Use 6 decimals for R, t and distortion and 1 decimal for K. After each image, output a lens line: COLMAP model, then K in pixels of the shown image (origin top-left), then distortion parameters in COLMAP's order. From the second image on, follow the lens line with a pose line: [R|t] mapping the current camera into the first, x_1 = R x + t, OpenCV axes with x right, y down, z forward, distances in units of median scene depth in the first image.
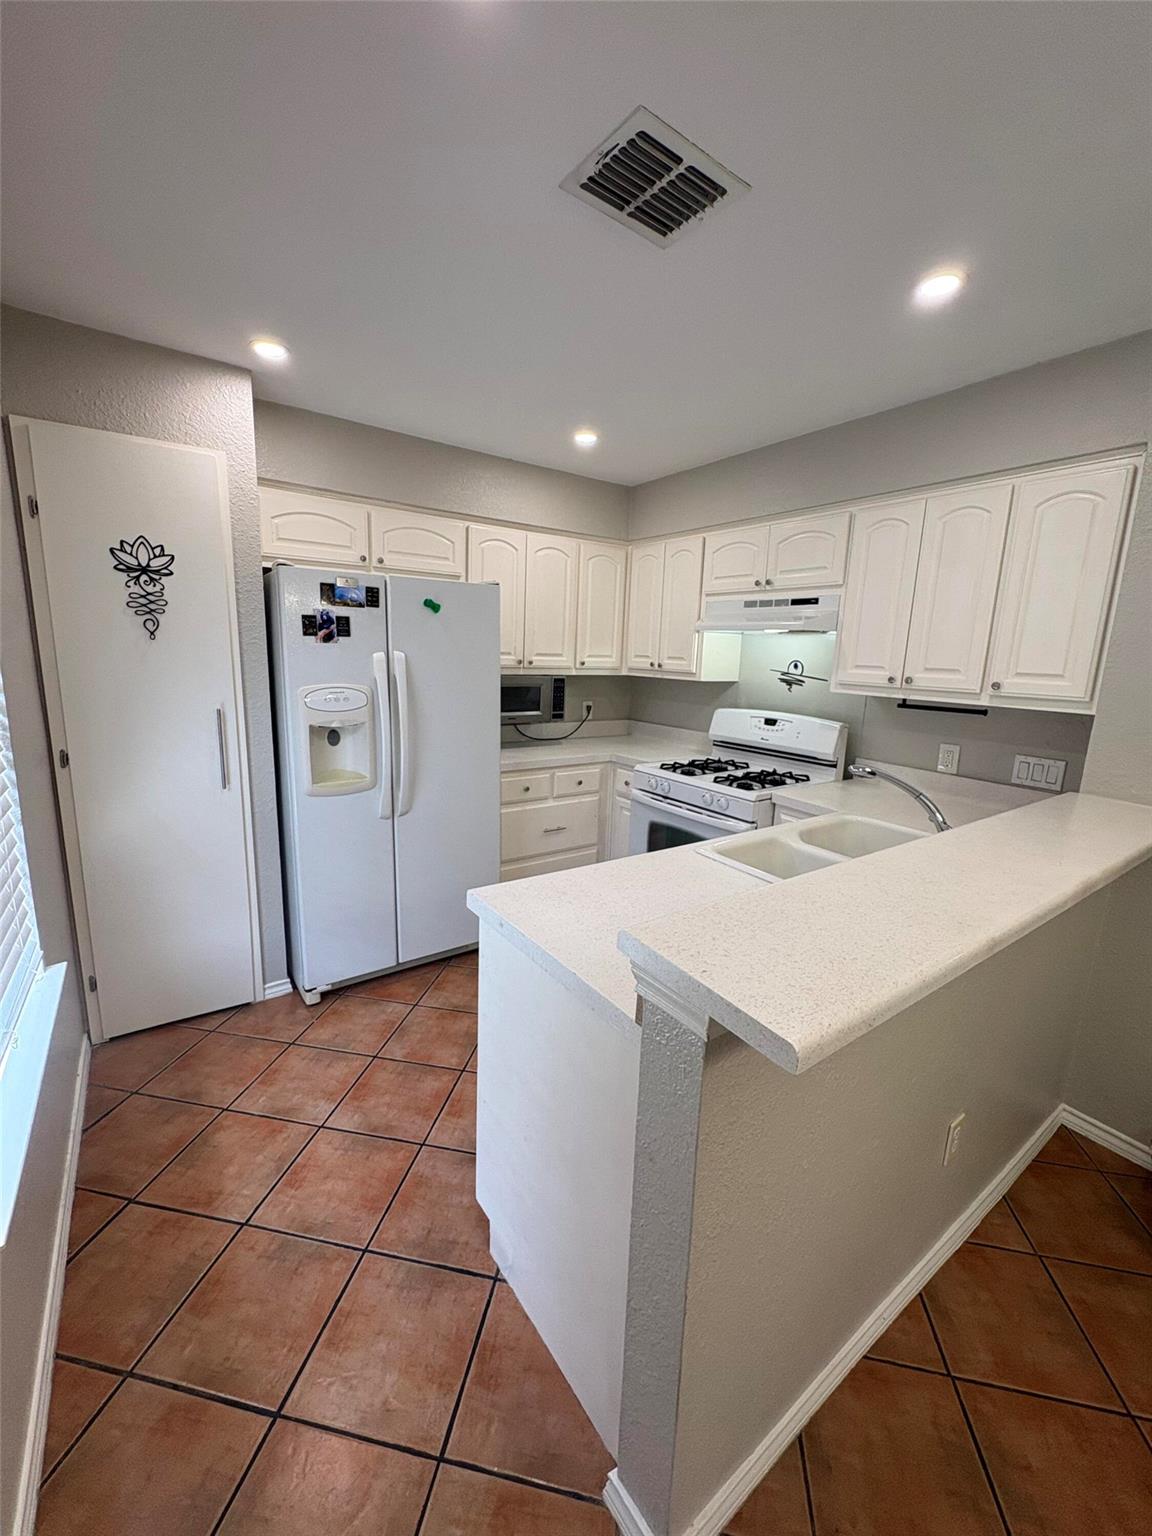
lens RADIAL K [[607.1, 0, 576.5], [0, 607.1, 769.3], [0, 0, 1]] dist [-0.000713, -0.000022]
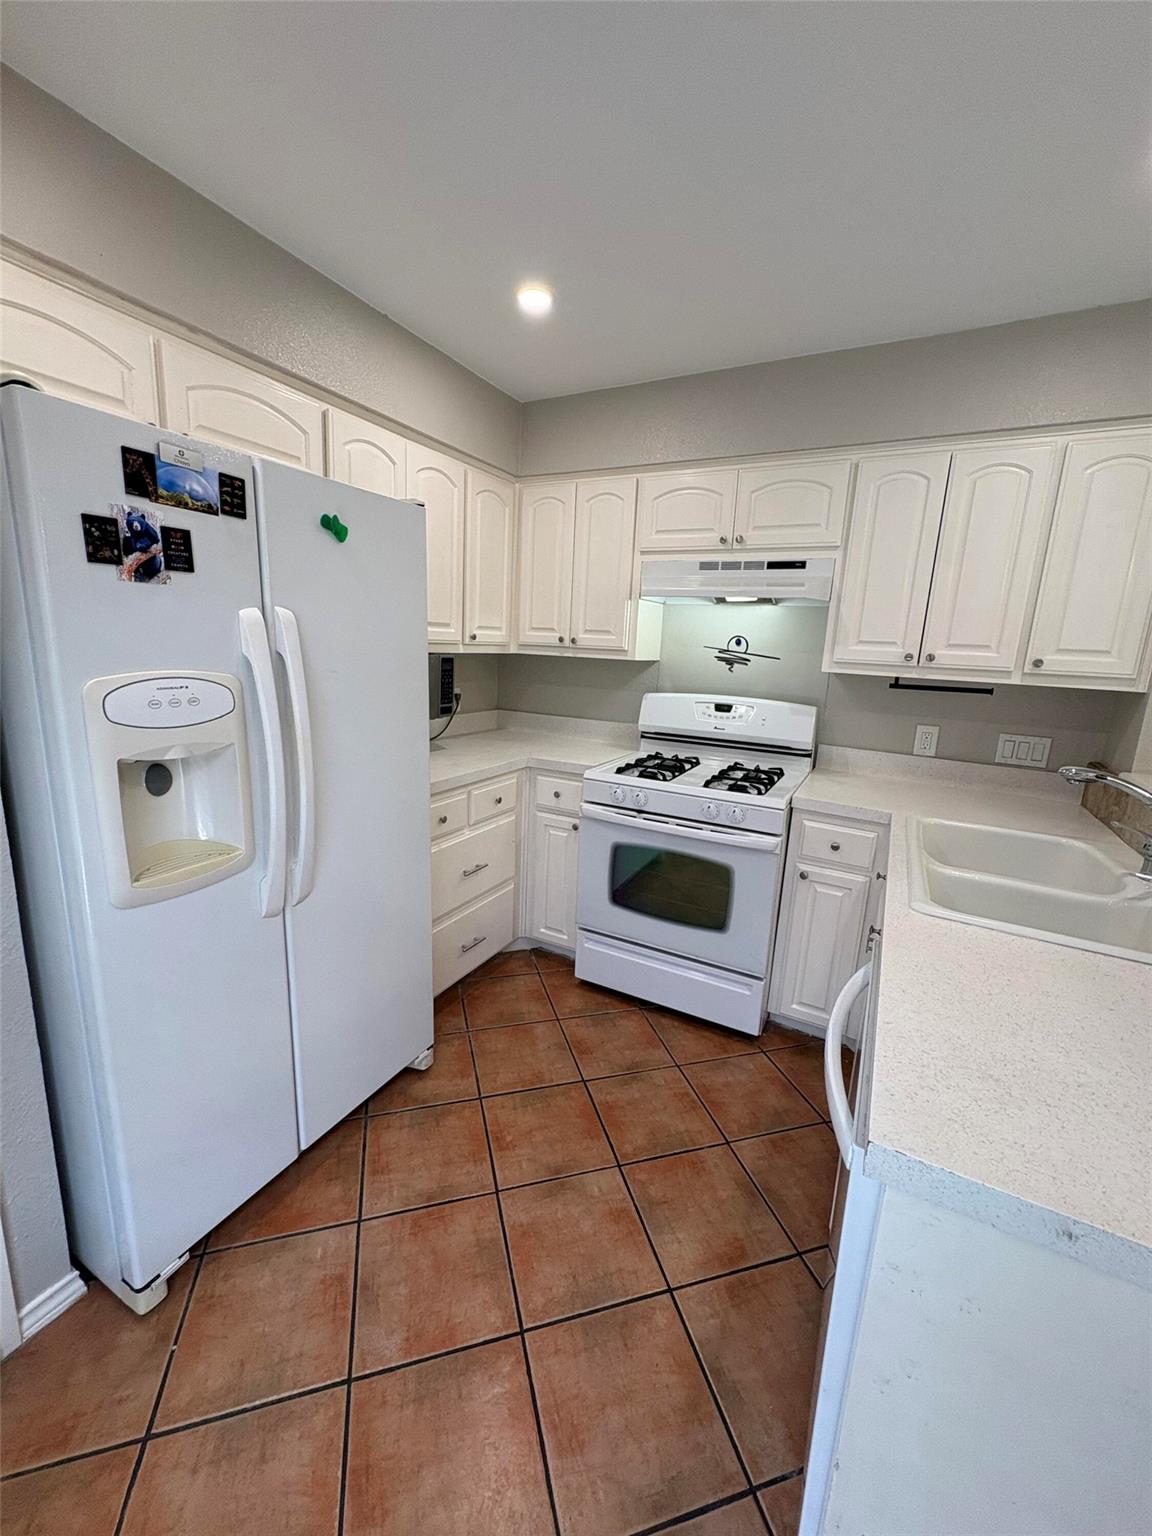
lens RADIAL K [[607.1, 0, 576.3], [0, 607.1, 767.6], [0, 0, 1]] dist [-0.000713, -0.000022]
pose [[0.894696, -0.083674, 0.438769, -0.291042], [0.070845, 0.996446, 0.045564, -0.056128], [-0.441022, -0.009681, 0.897444, 0.380648]]
